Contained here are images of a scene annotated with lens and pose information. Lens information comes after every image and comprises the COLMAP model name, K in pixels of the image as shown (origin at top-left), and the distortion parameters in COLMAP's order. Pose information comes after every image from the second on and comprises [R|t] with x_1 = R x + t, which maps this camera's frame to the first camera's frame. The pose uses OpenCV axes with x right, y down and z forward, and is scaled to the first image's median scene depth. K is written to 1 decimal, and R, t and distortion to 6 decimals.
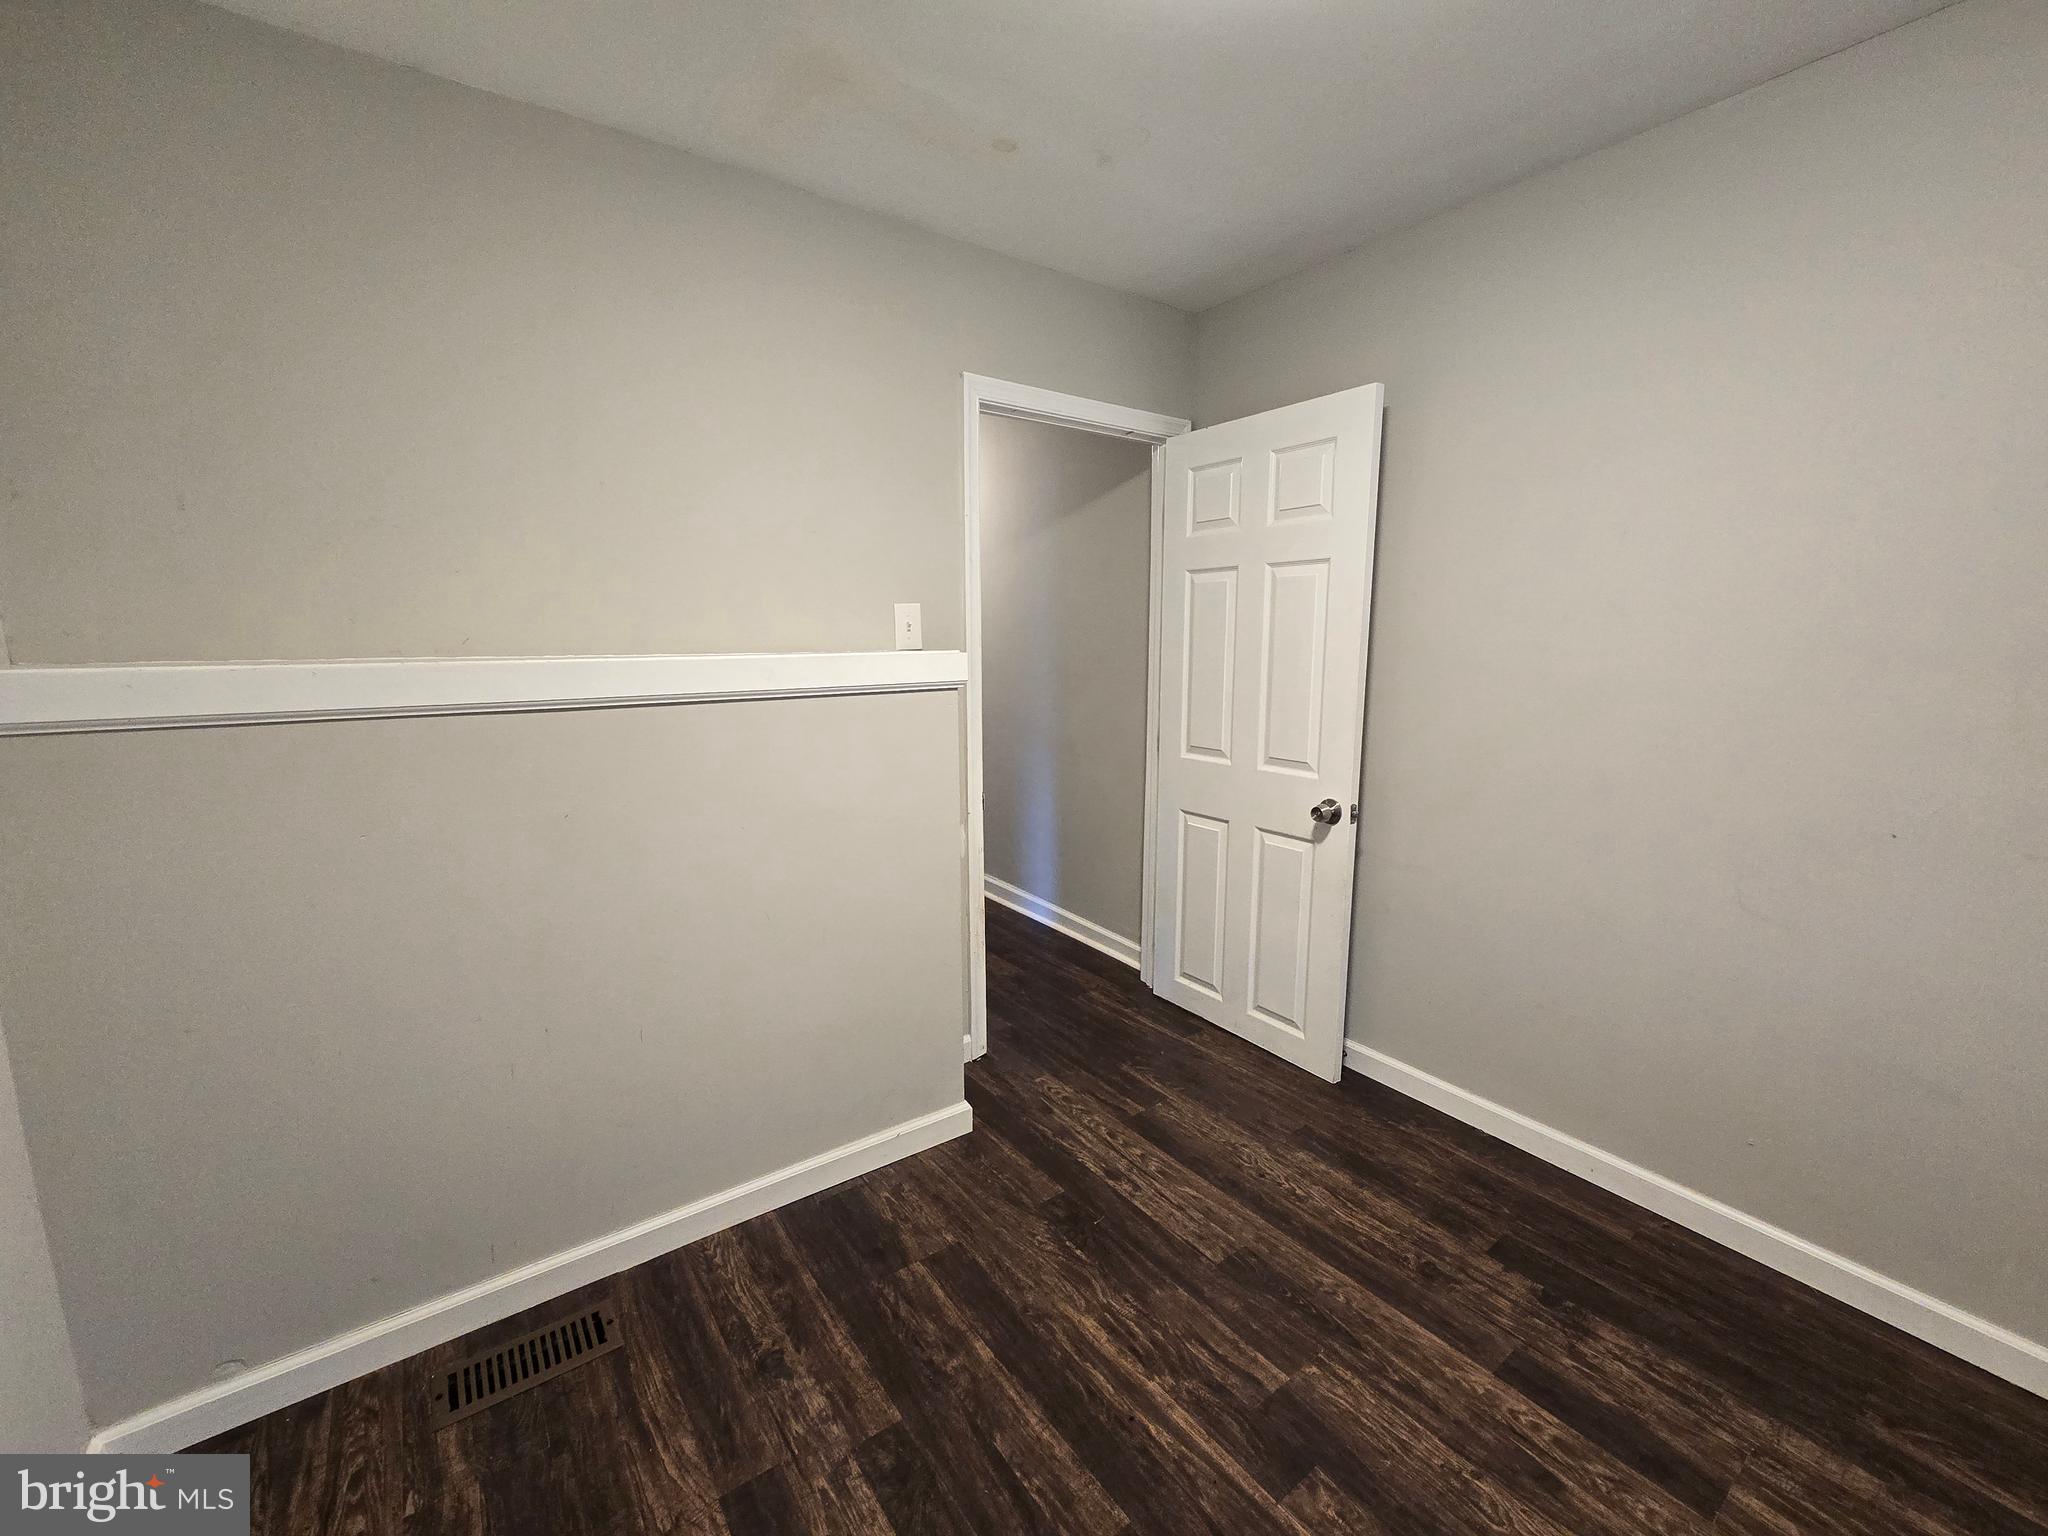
lens RADIAL K [[870.7, 0, 1073.1], [0, 870.7, 728.6], [0, 0, 1]] dist [-0.000677, -0.000417]
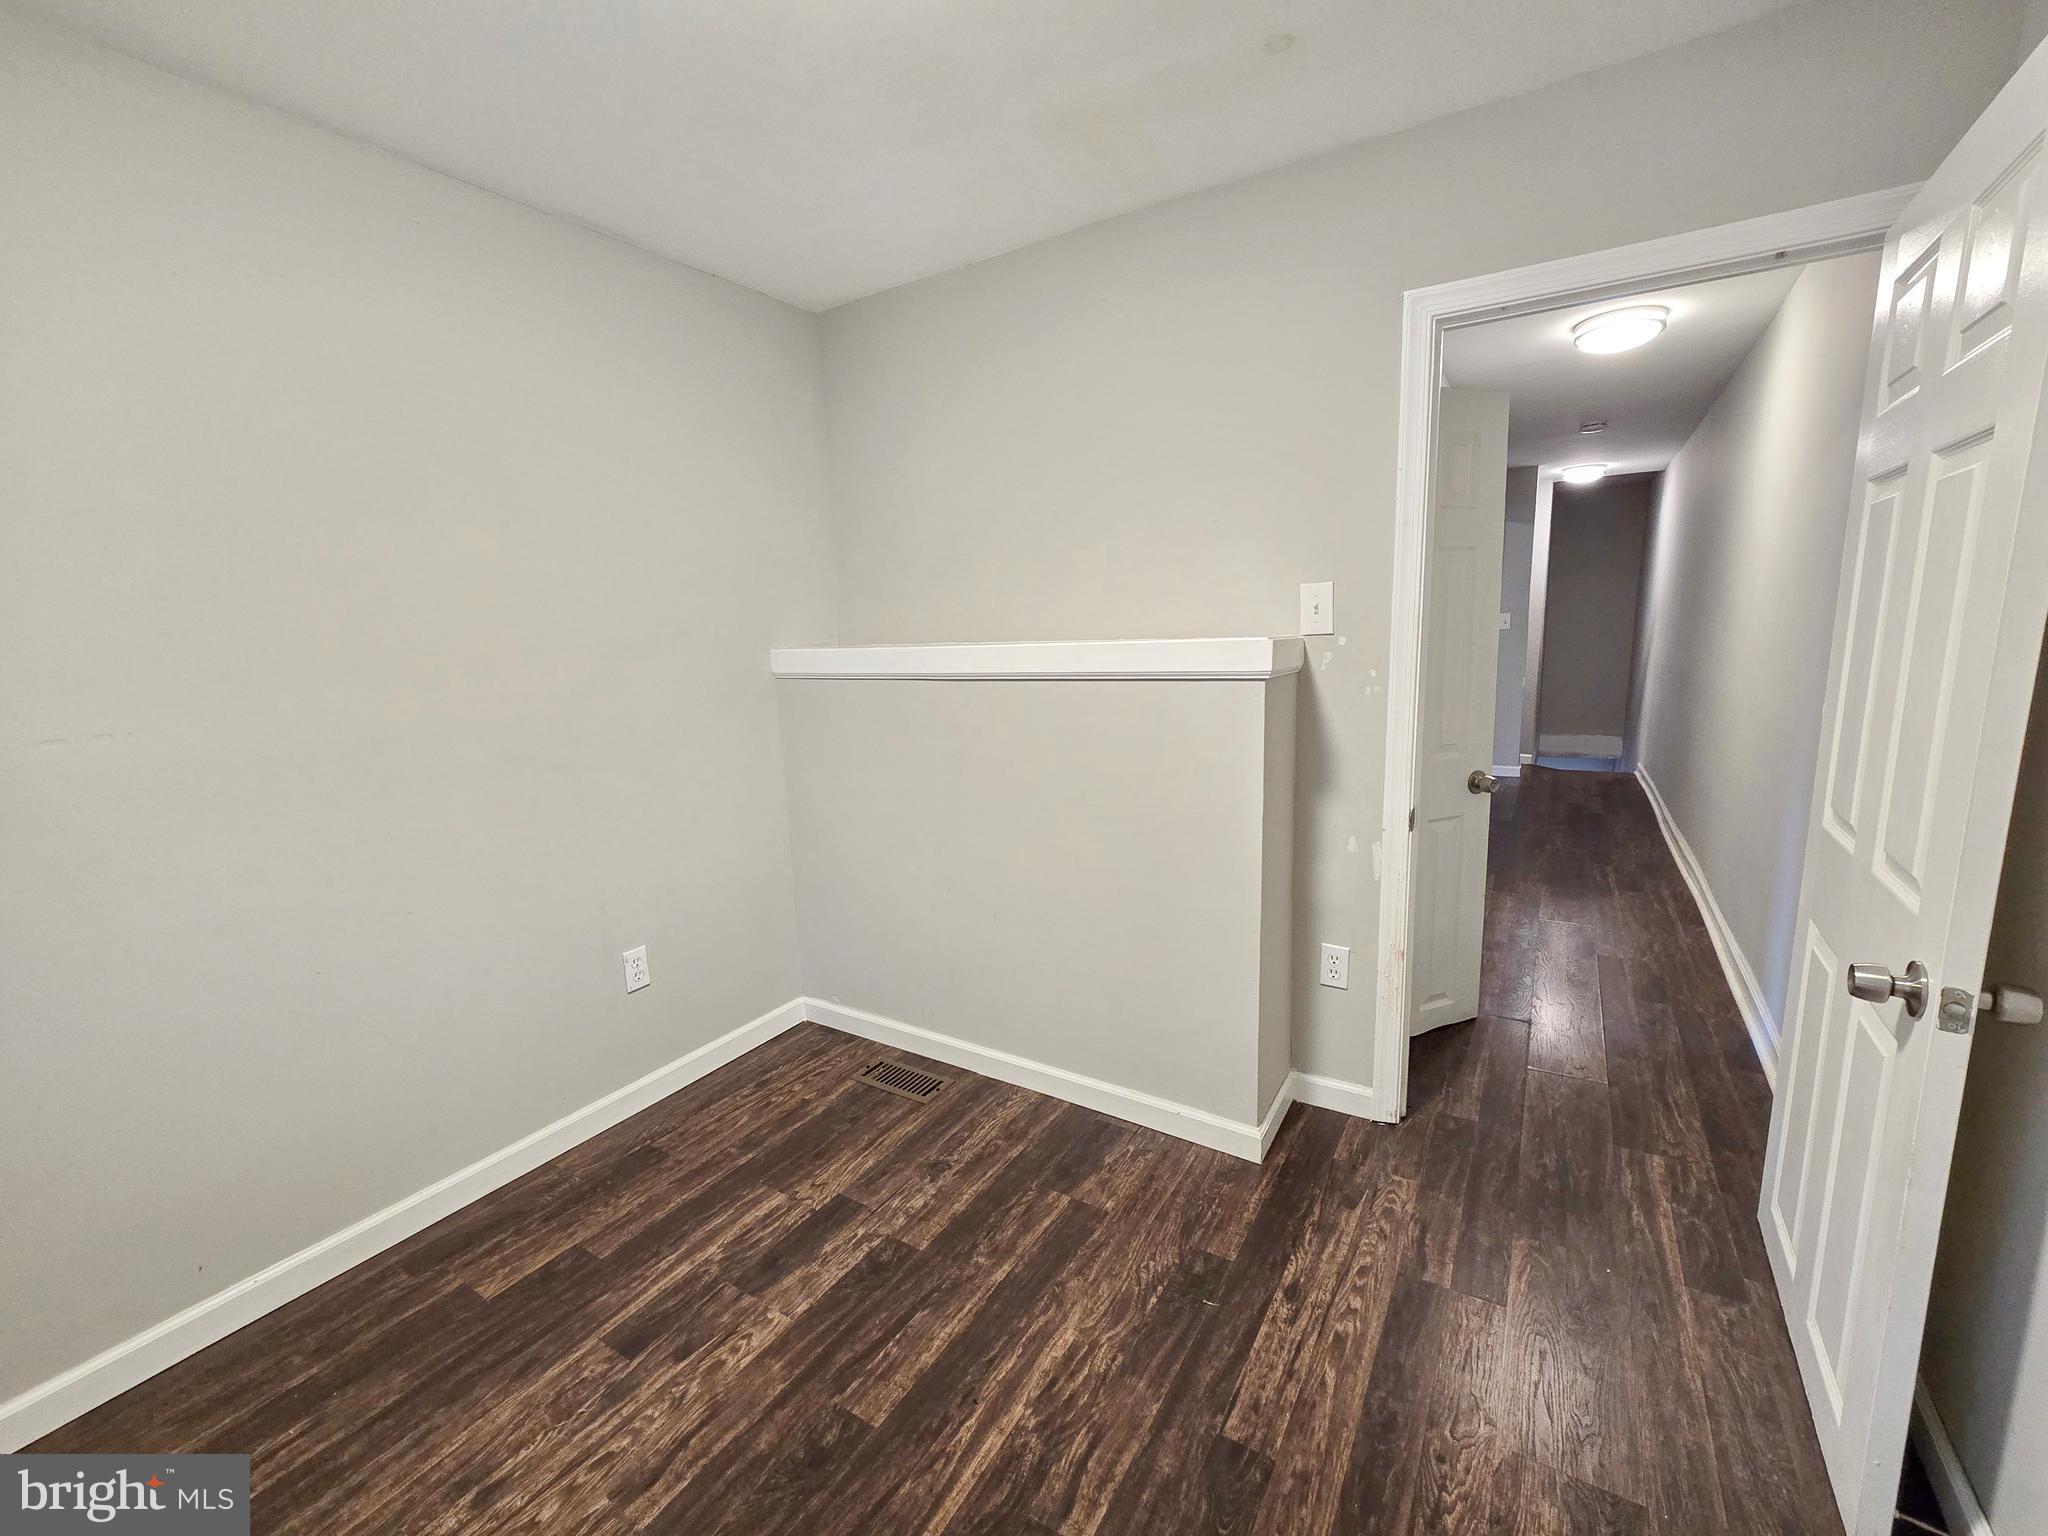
lens RADIAL K [[839.9, 0, 1035.9], [0, 839.9, 763.1], [0, 0, 1]] dist [-0.001035, -0.000167]
pose [[0.346289, 0.148065, -0.926370, 0.812756], [-0.071307, 0.988764, 0.131383, -0.103219], [0.935414, 0.020560, 0.352956, 0.606472]]
